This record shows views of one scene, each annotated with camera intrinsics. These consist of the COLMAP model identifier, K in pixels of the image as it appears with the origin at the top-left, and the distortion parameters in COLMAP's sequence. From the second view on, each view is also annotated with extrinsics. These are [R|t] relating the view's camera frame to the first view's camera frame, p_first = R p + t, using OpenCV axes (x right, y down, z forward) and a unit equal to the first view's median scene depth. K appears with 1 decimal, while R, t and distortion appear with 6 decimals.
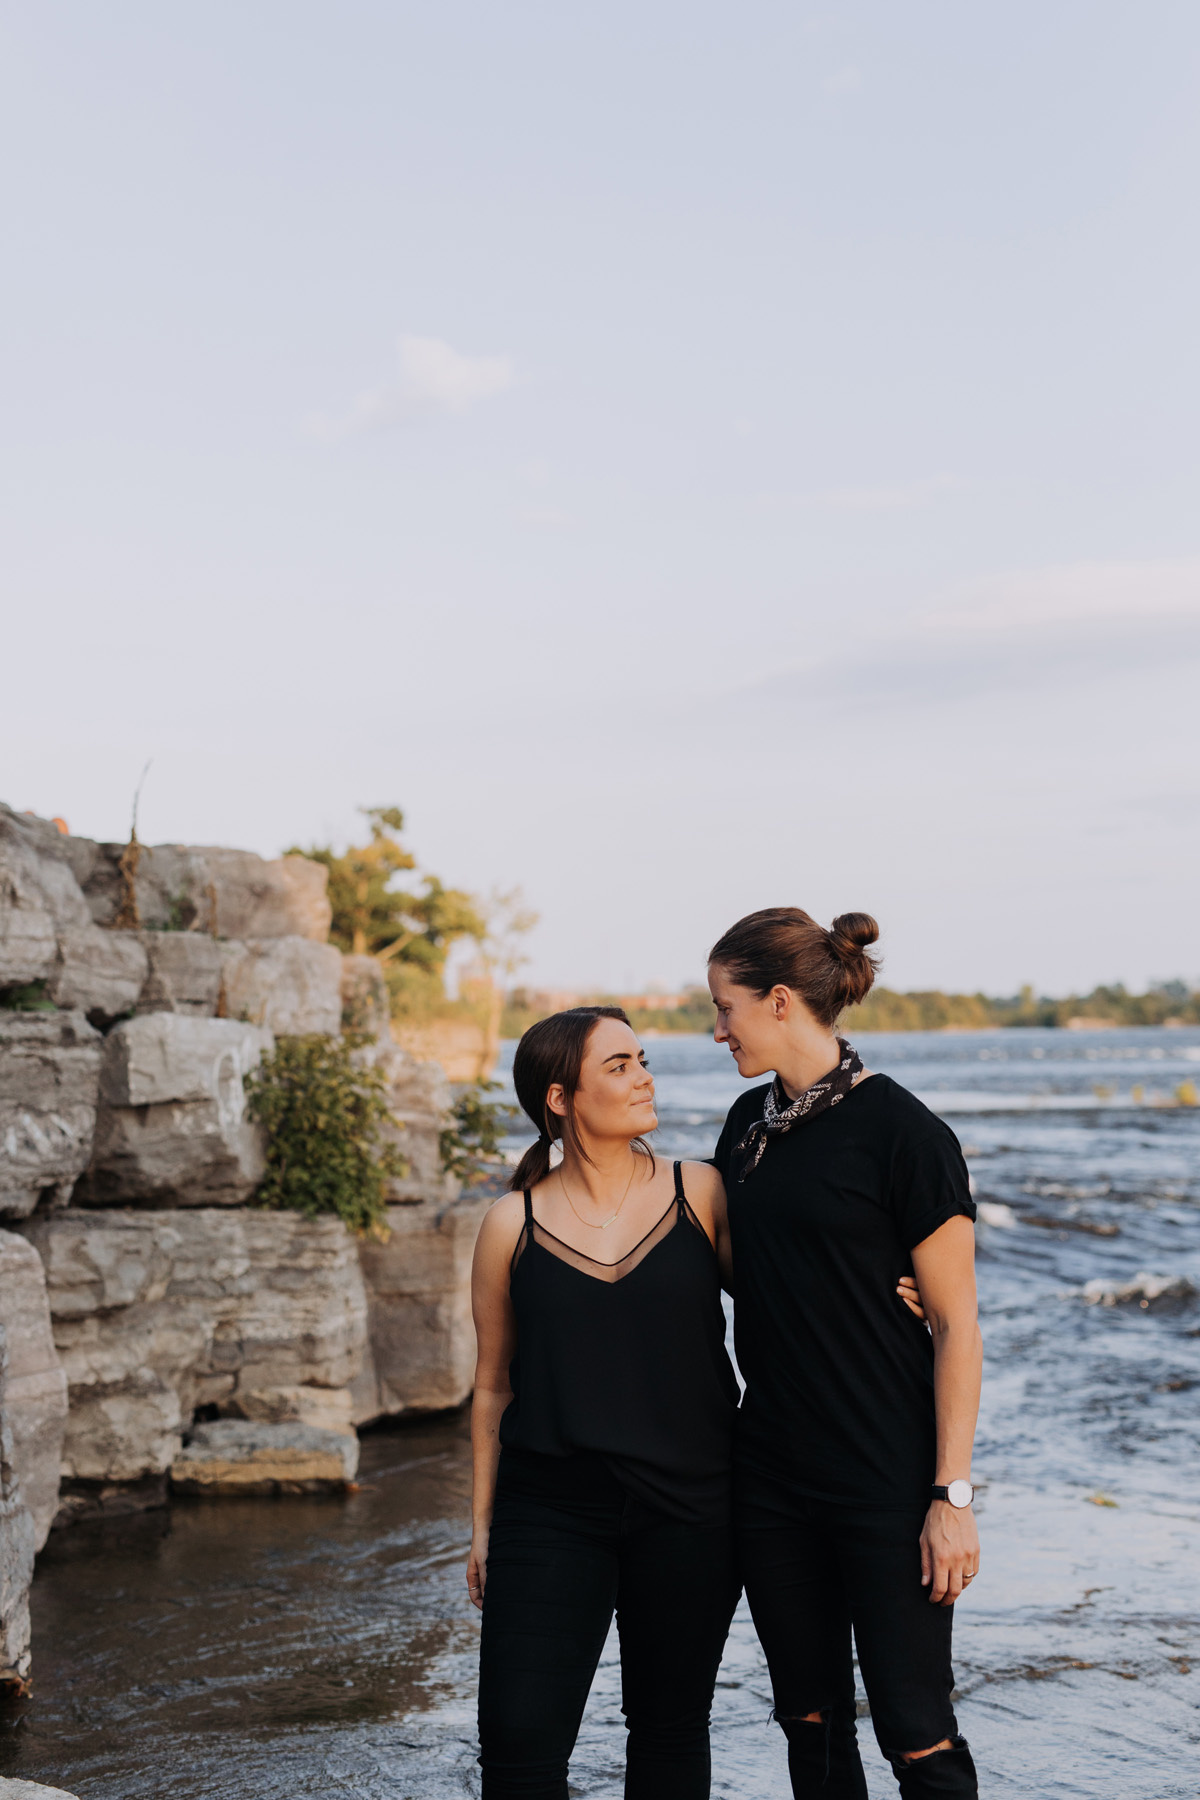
lens RADIAL K [[2604.4, 0, 600.0], [0, 2604.4, 900.0], [0, 0, 1]] dist [0.018735, 0.018109]
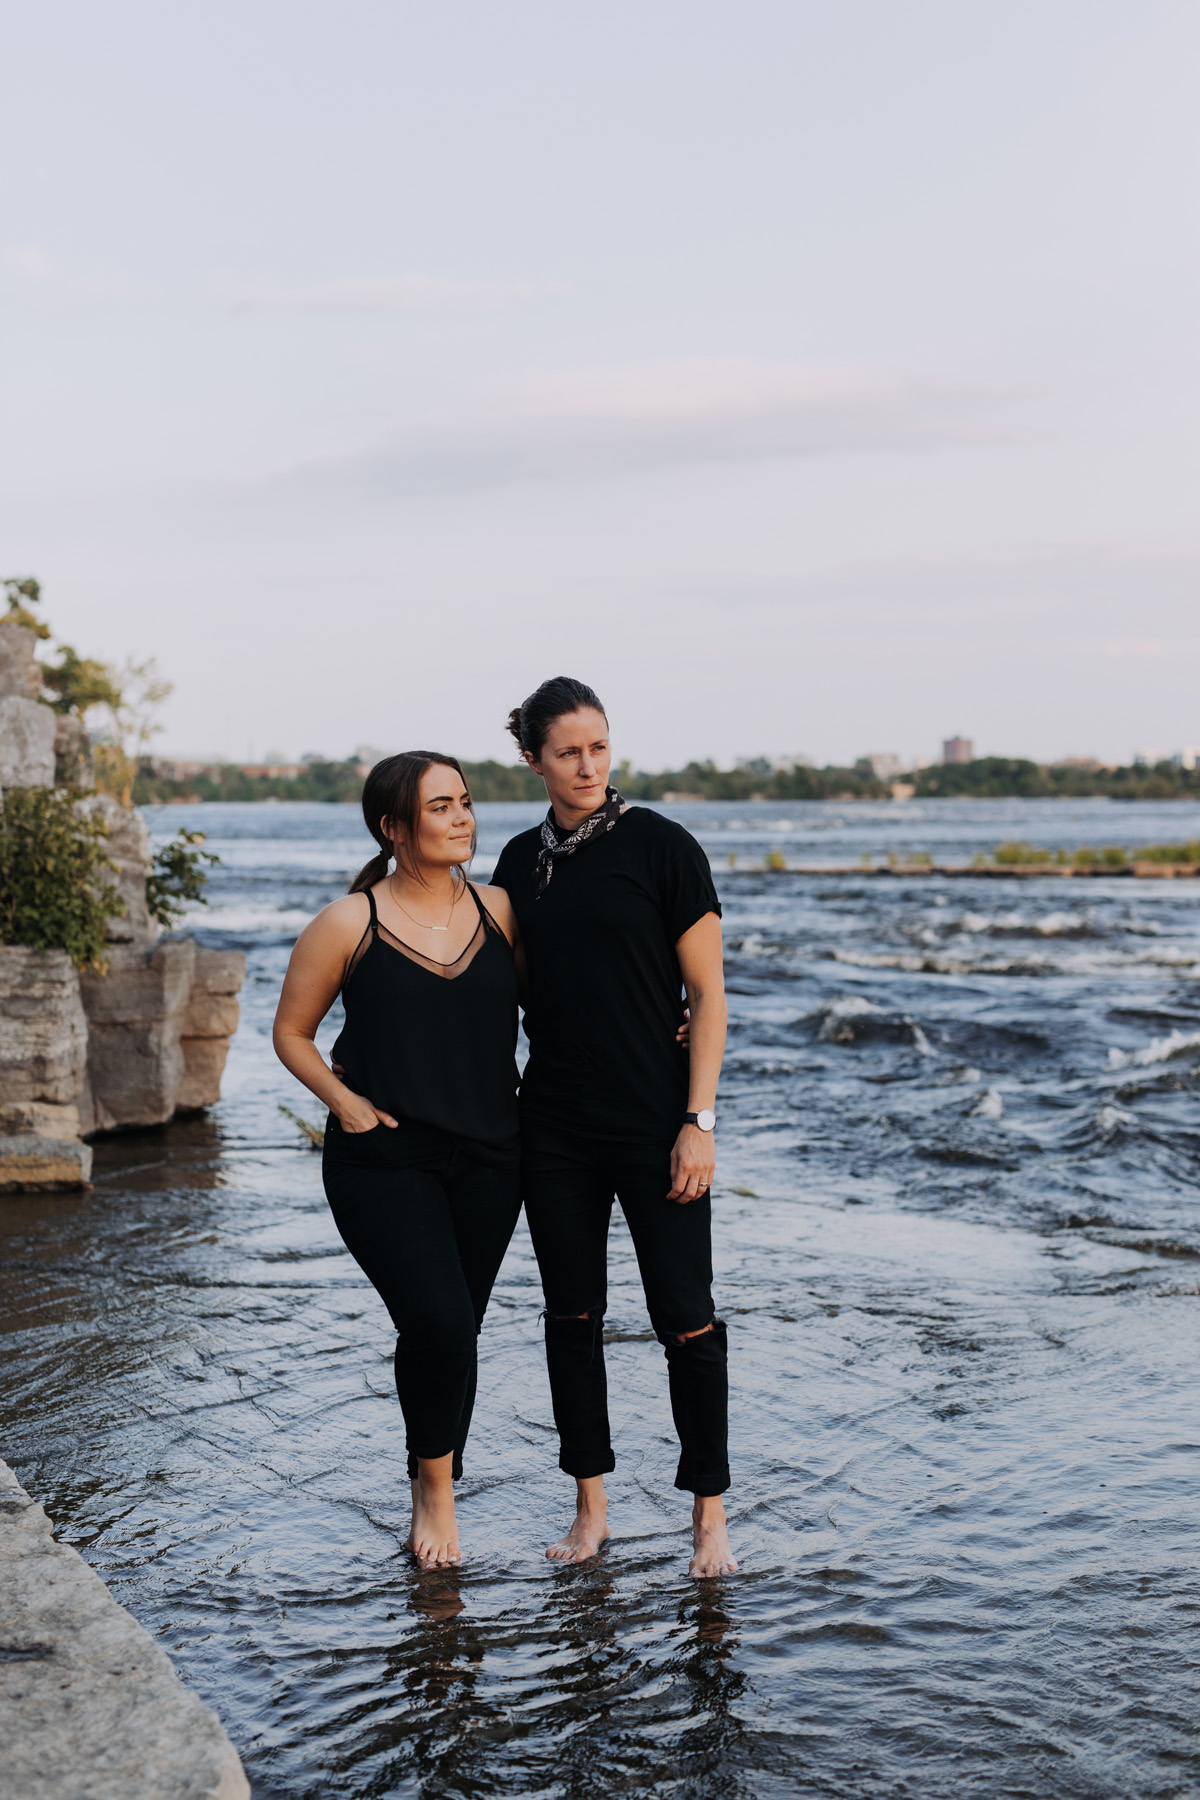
lens RADIAL K [[2471.7, 0, 555.6], [0, 2471.7, 897.7], [0, 0, 1]] dist [0.010568, -0.009538]
pose [[0.990472, 0.007478, 0.137514, -0.039159], [-0.019682, 0.995961, 0.087599, 0.003071], [-0.136304, -0.089471, 0.986619, -0.060146]]
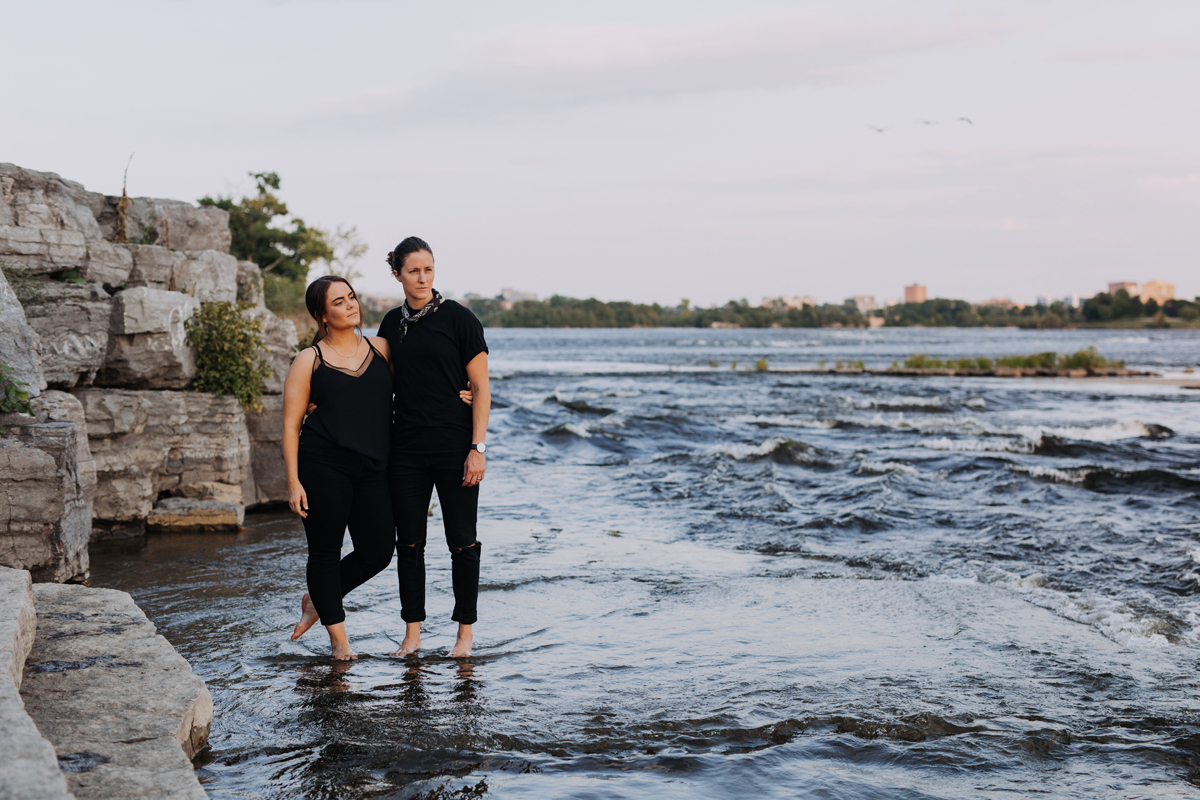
lens RADIAL K [[1736.2, 0, 619.5], [0, 1736.2, 401.4], [0, 0, 1]] dist [0.018735, 0.018109]
pose [[0.992962, 0.014734, 0.117511, 0.030280], [-0.025487, 0.995567, 0.090541, 0.002367], [-0.115656, -0.092899, 0.988936, -0.296409]]
